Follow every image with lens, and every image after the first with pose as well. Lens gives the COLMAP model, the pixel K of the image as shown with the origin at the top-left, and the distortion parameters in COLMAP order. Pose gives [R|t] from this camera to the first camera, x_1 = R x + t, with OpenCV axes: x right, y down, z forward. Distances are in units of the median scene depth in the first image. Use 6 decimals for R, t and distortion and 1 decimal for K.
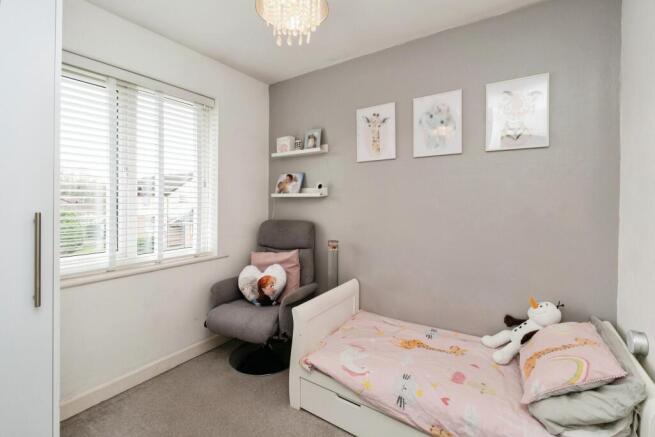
lens RADIAL K [[294.7, 0, 327.2], [0, 294.7, 201.8], [0, 0, 1]] dist [-0.000718, -0.000186]
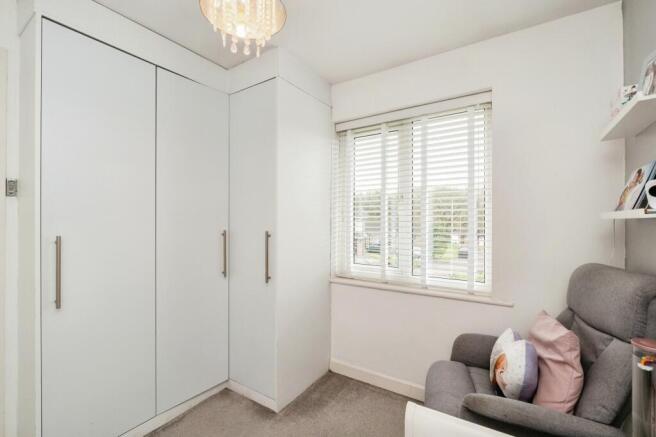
lens RADIAL K [[291.4, 0, 328.0], [0, 291.4, 218.5], [0, 0, 1]] dist [-0.000111, -0.000035]
pose [[0.004137, -0.011480, -0.999926, 0.459708], [-0.007986, 0.999902, -0.011512, -0.013054], [0.999960, 0.008033, 0.004045, 0.758898]]
